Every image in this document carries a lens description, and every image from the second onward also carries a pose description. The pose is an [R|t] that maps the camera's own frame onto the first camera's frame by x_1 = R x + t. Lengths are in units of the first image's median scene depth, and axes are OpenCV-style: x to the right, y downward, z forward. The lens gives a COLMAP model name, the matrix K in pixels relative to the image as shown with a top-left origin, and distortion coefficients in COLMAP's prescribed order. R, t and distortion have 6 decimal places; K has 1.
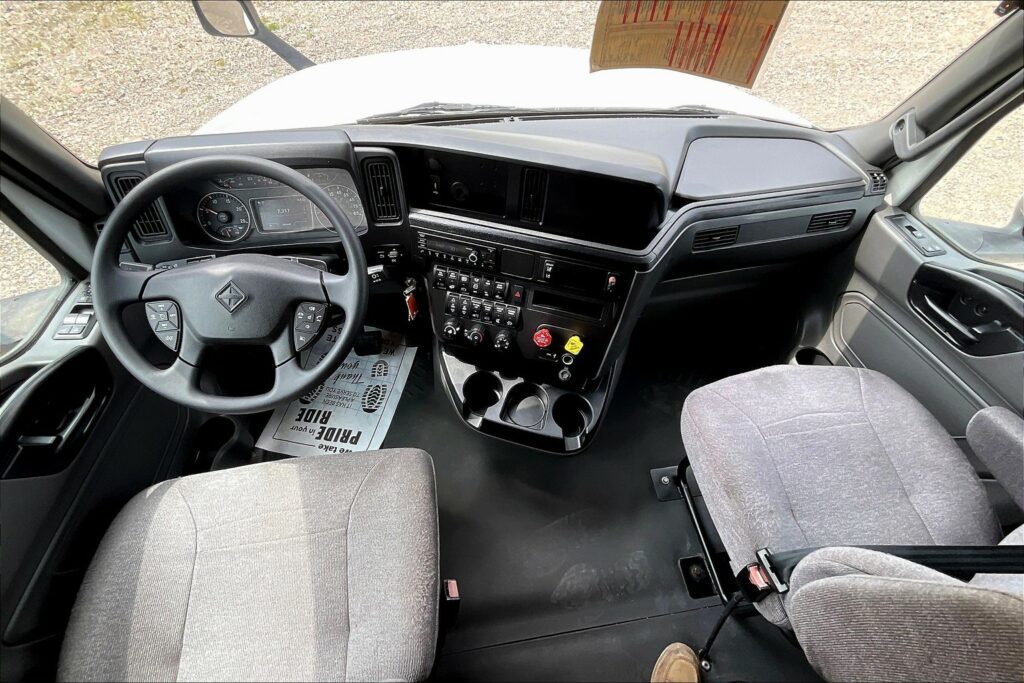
lens RADIAL K [[435.4, 0, 512.0], [0, 435.4, 341.5], [0, 0, 1]] dist [0.000578, 0.000134]
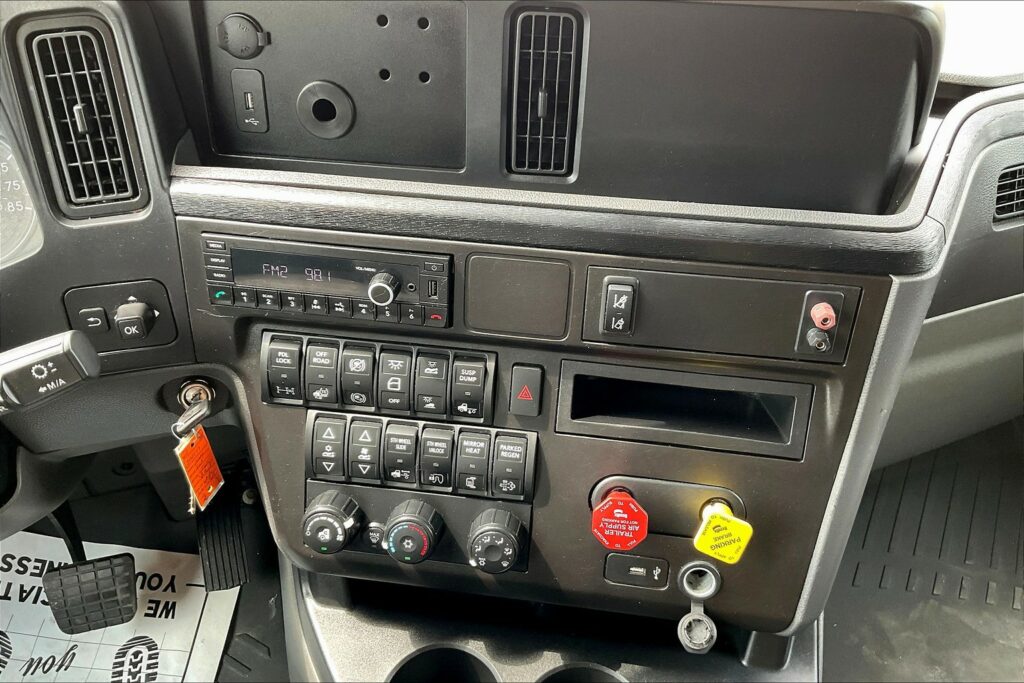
lens RADIAL K [[827.8, 0, 512.0], [0, 827.8, 341.5], [0, 0, 1]] dist [0.106253, -0.215051]
pose [[0.991556, -0.097509, 0.085486, -0.045862], [0.113976, 0.969744, -0.215884, -0.012469], [-0.061849, 0.223805, 0.972670, 0.378092]]
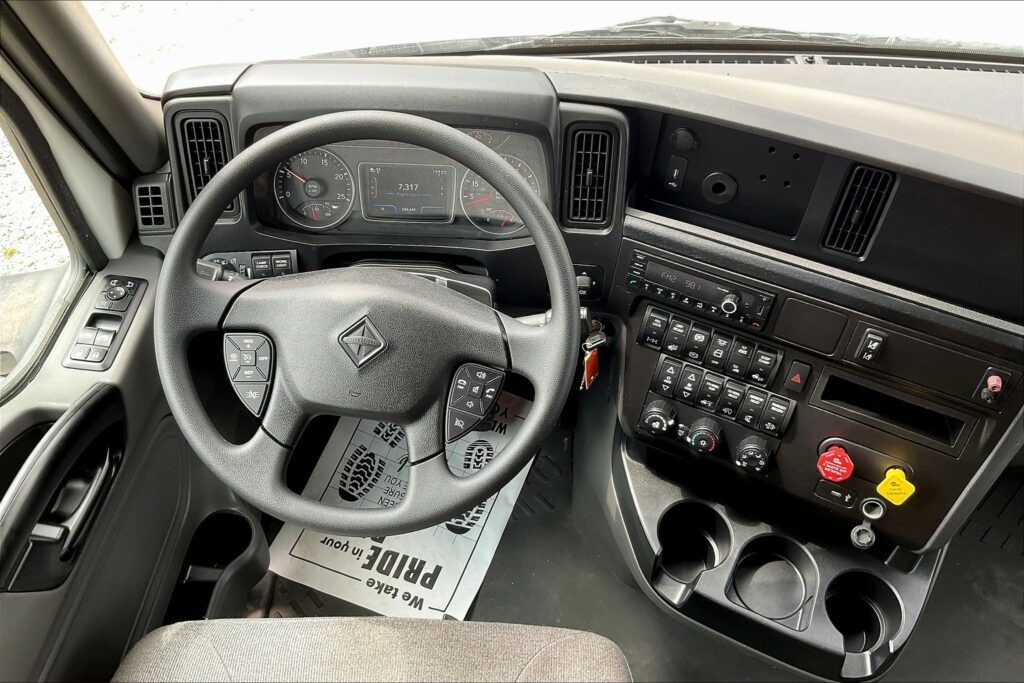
lens RADIAL K [[827.8, 0, 512.0], [0, 827.8, 341.5], [0, 0, 1]] dist [0.106253, -0.215051]
pose [[0.983355, 0.127977, -0.128978, -0.208096], [-0.134942, 0.989750, -0.046754, -0.055925], [0.121672, 0.063380, 0.990545, -0.093518]]
